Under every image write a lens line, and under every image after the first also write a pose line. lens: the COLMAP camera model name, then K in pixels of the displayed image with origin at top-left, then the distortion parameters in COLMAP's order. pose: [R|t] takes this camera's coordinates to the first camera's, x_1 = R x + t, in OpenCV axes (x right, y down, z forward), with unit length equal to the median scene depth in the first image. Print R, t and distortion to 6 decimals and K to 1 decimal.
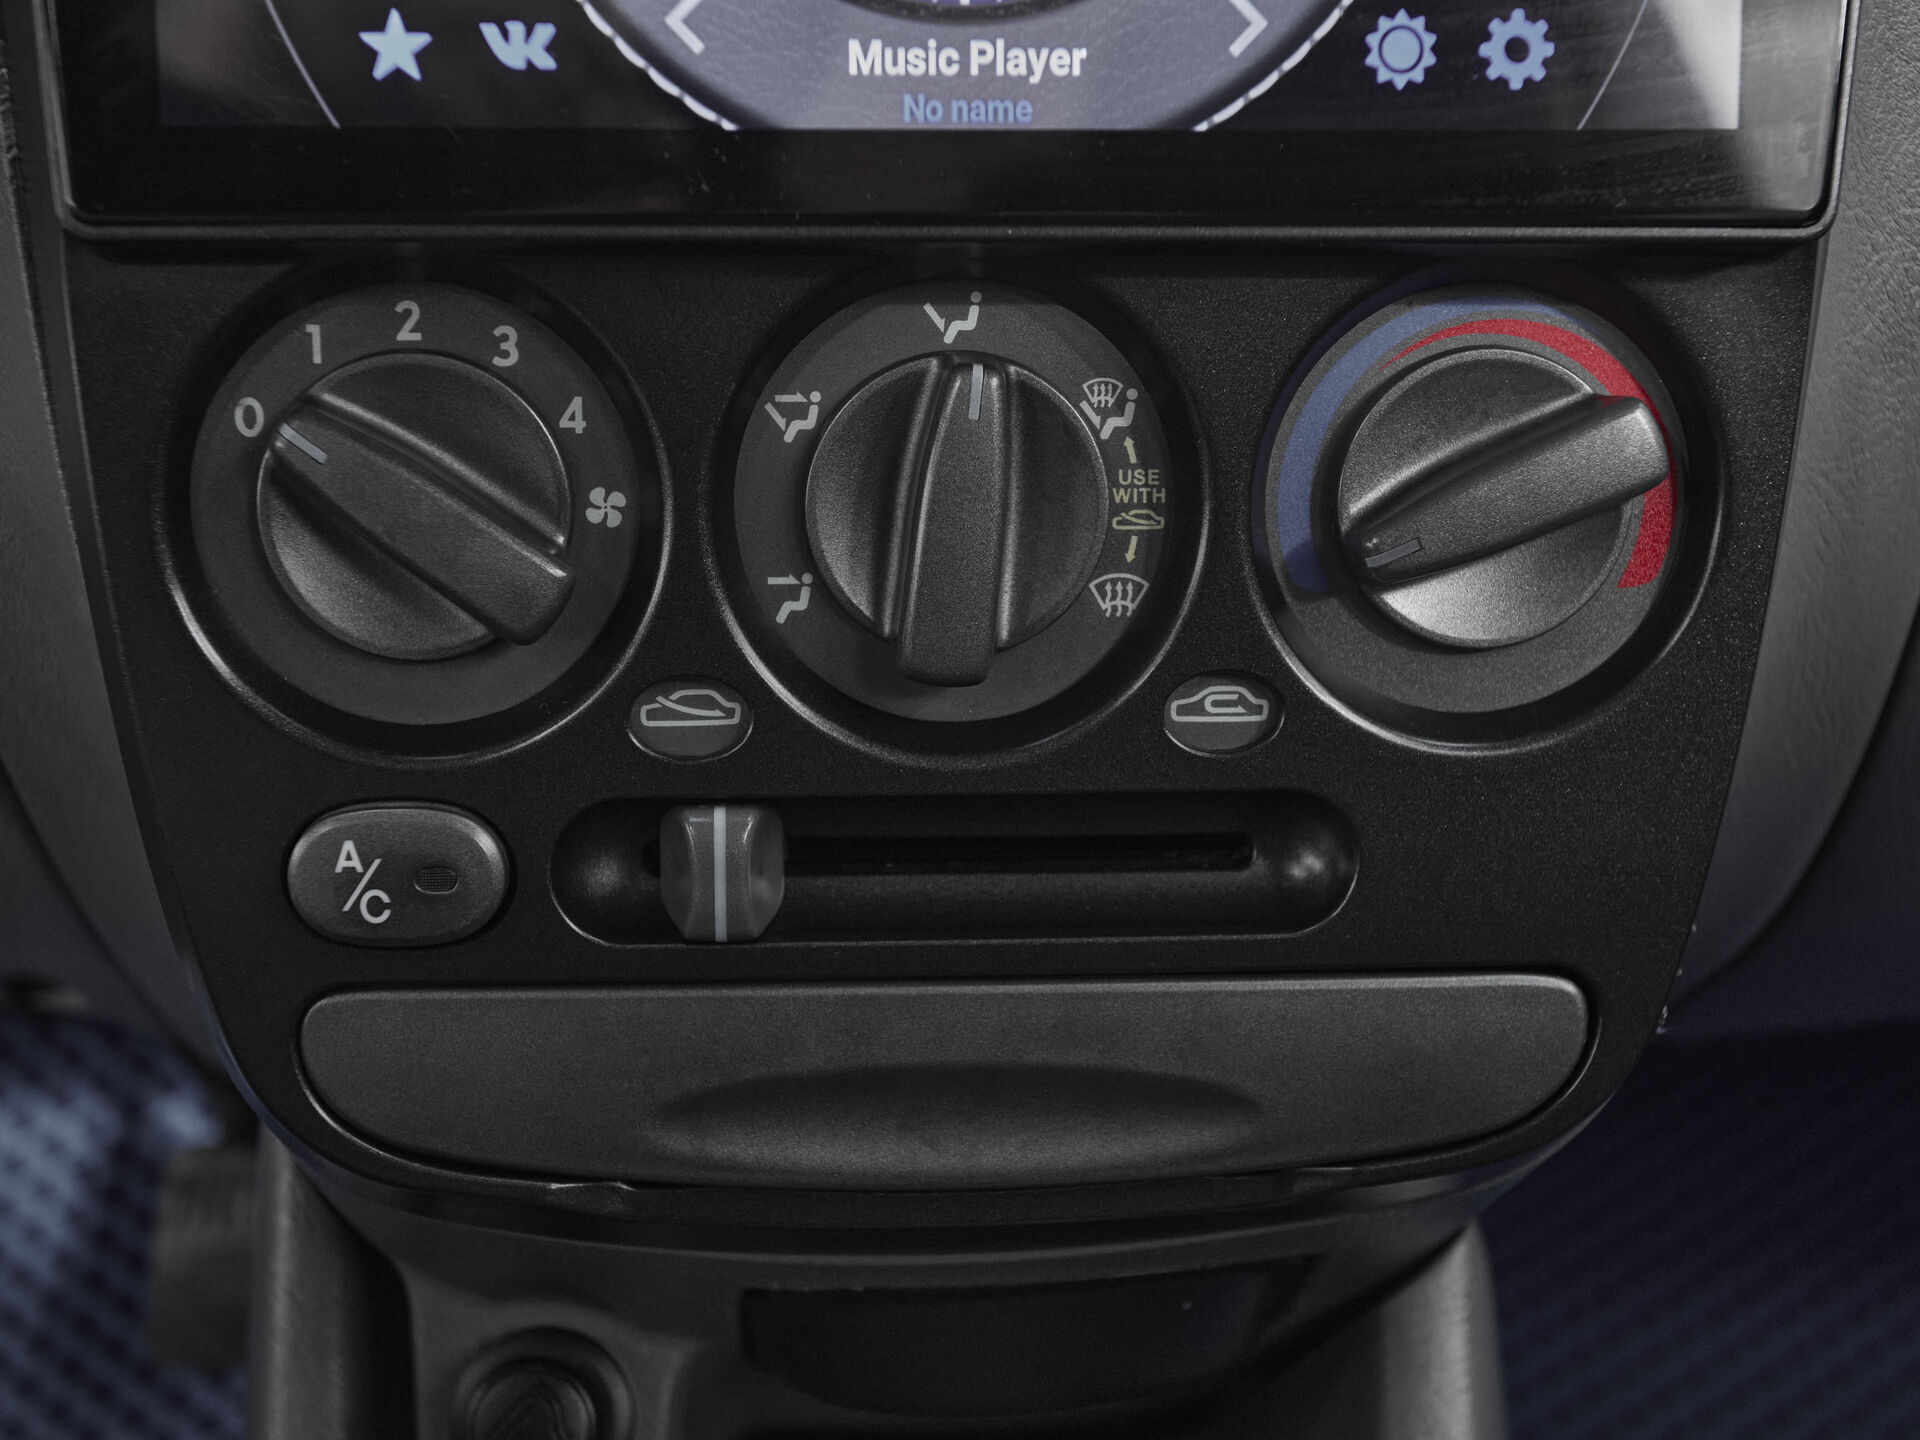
lens RADIAL K [[2364.3, 0, 922.8], [0, 2364.3, 686.2], [0, 0, 1]] dist [0.036616, 0.000000]
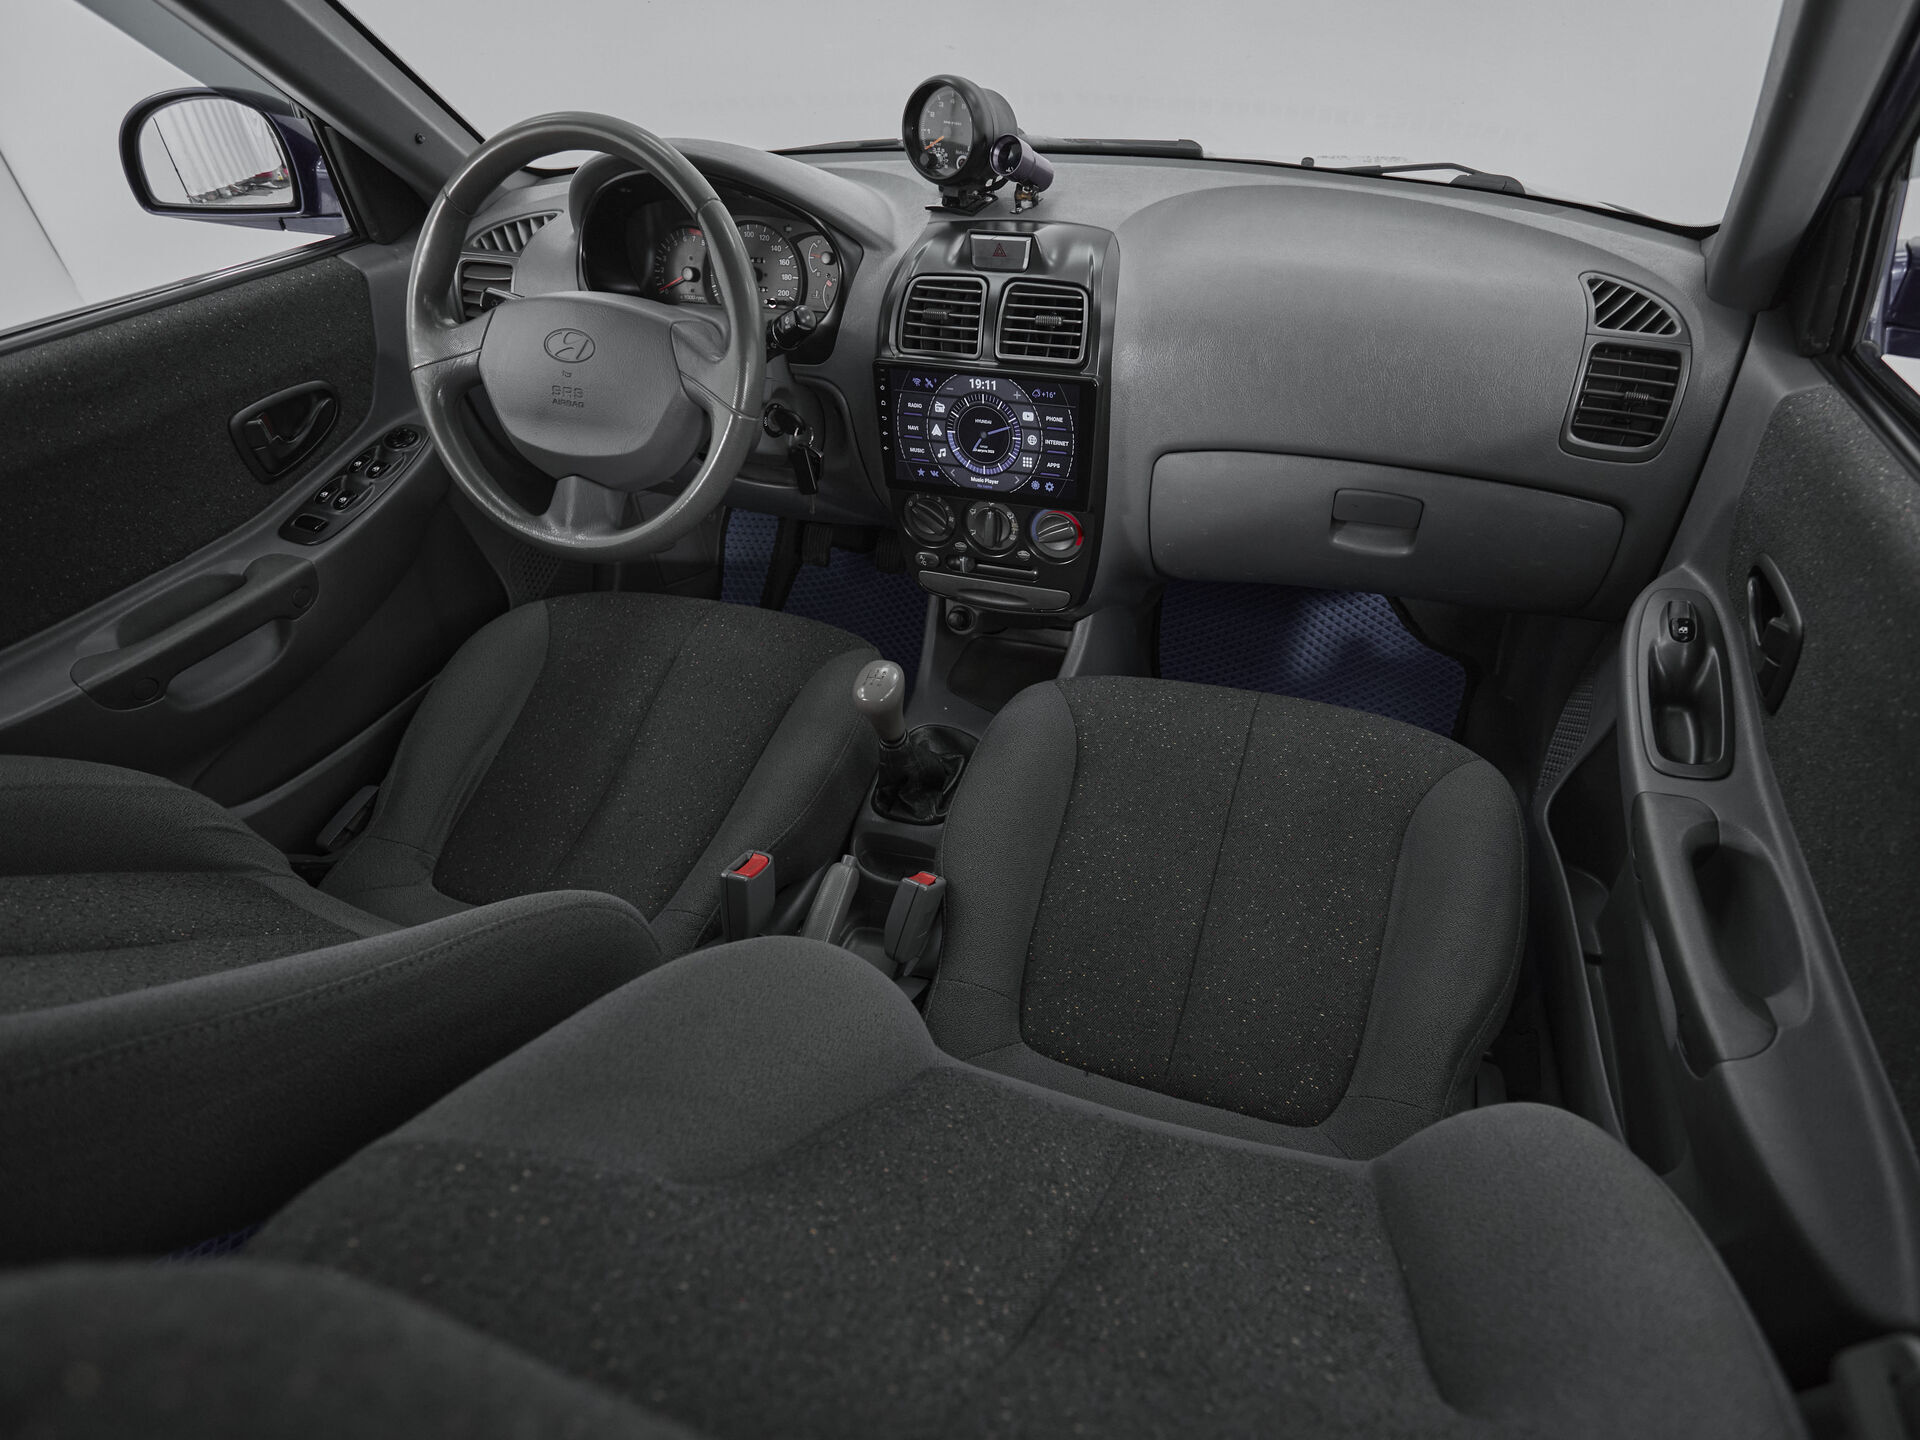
lens RADIAL K [[1031.8, 0, 1046.9], [0, 1031.8, 720.8], [0, 0, 1]] dist [0.002049, -0.005357]
pose [[0.937685, 0.200339, -0.283920, 1.312784], [-0.049169, 0.885345, 0.462327, -1.113951], [0.343989, -0.419557, 0.840026, -2.134791]]
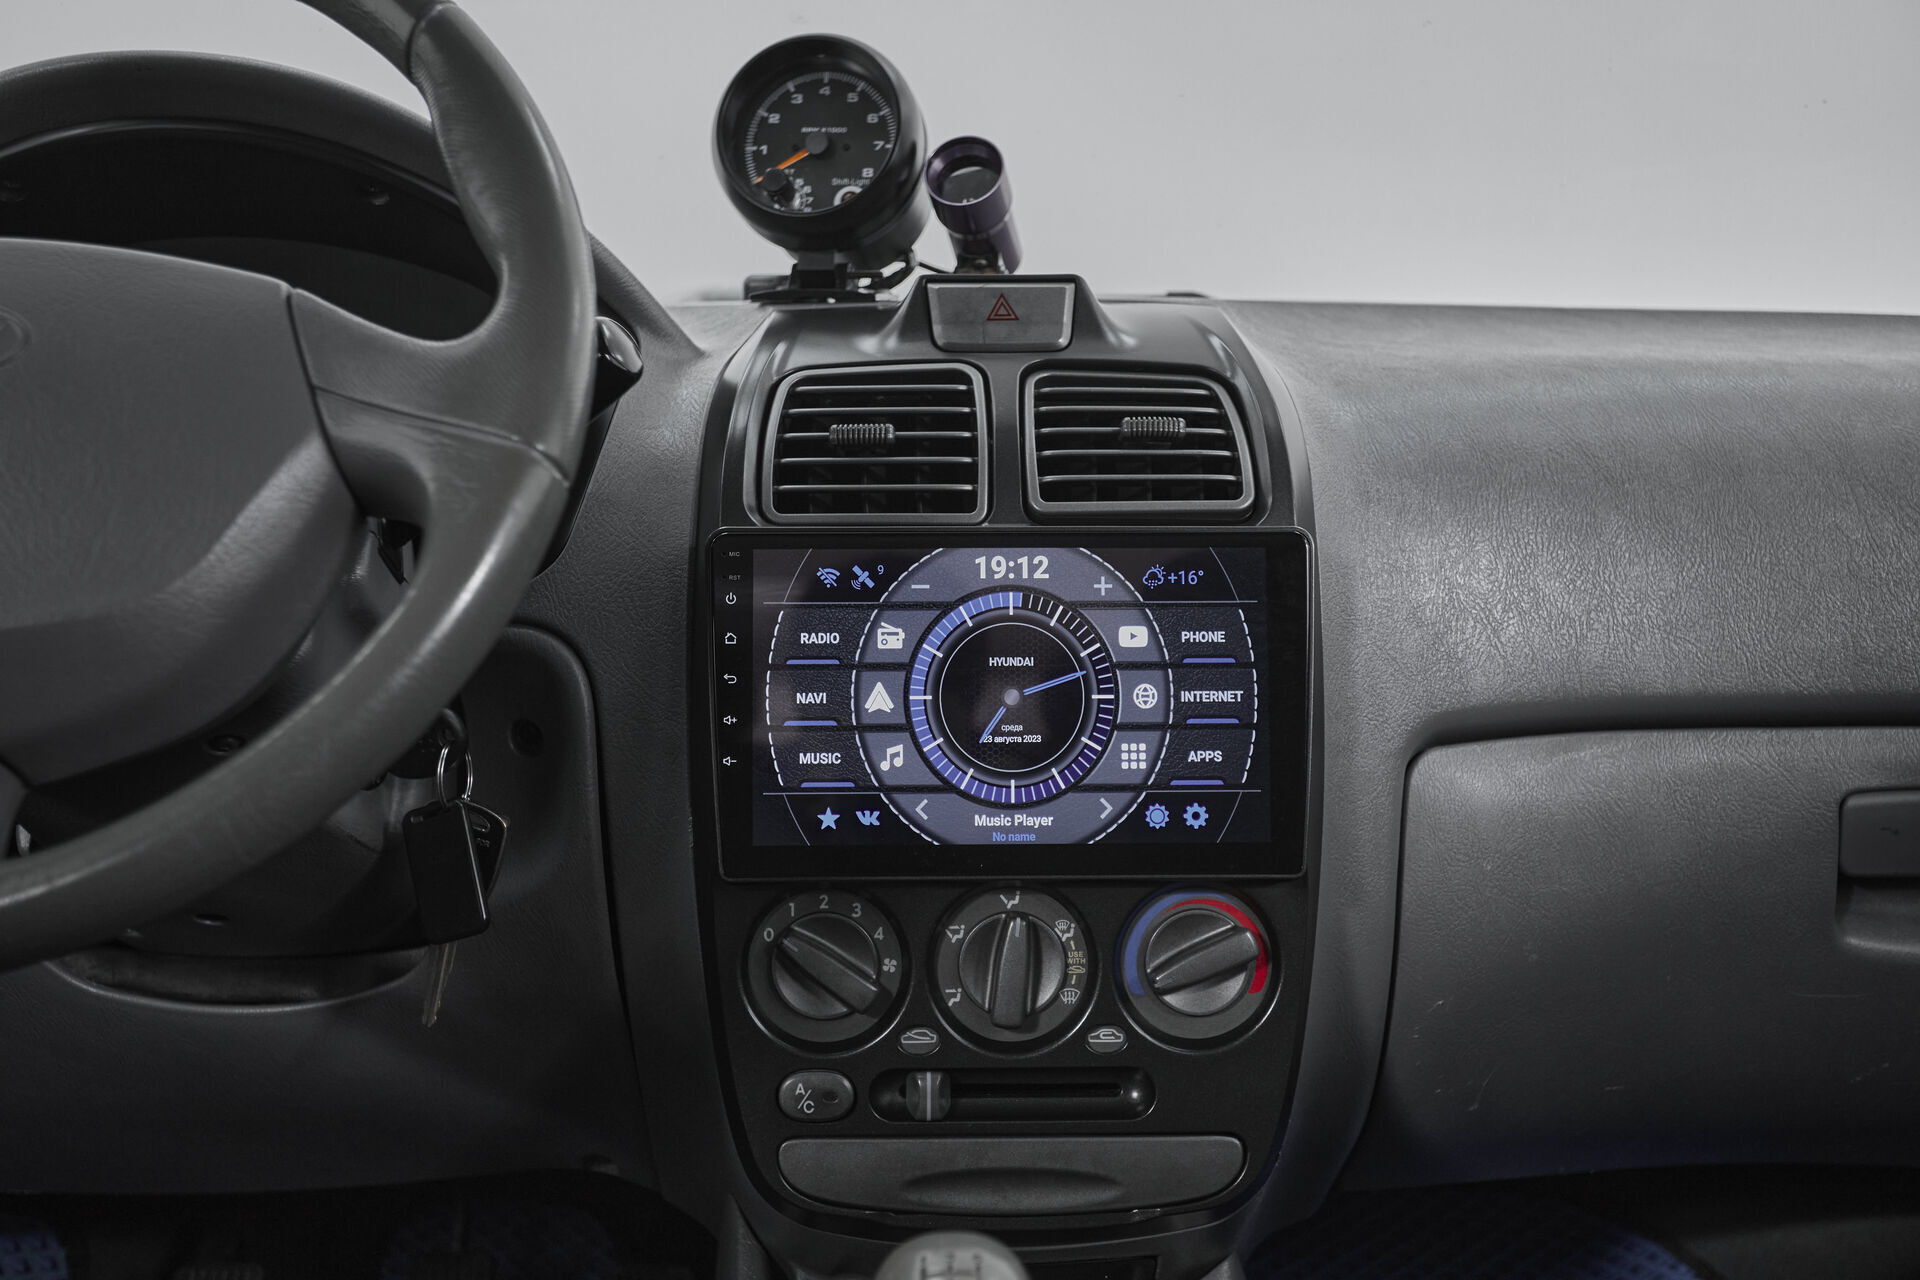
lens RADIAL K [[2071.4, 0, 959.2], [0, 2071.4, 651.7], [0, 0, 1]] dist [0.035504, 0.000000]
pose [[0.999593, -0.002618, -0.028399, 0.023125], [-0.001993, 0.986933, -0.161122, -0.046147], [0.028449, 0.161113, 0.986526, -1.551789]]
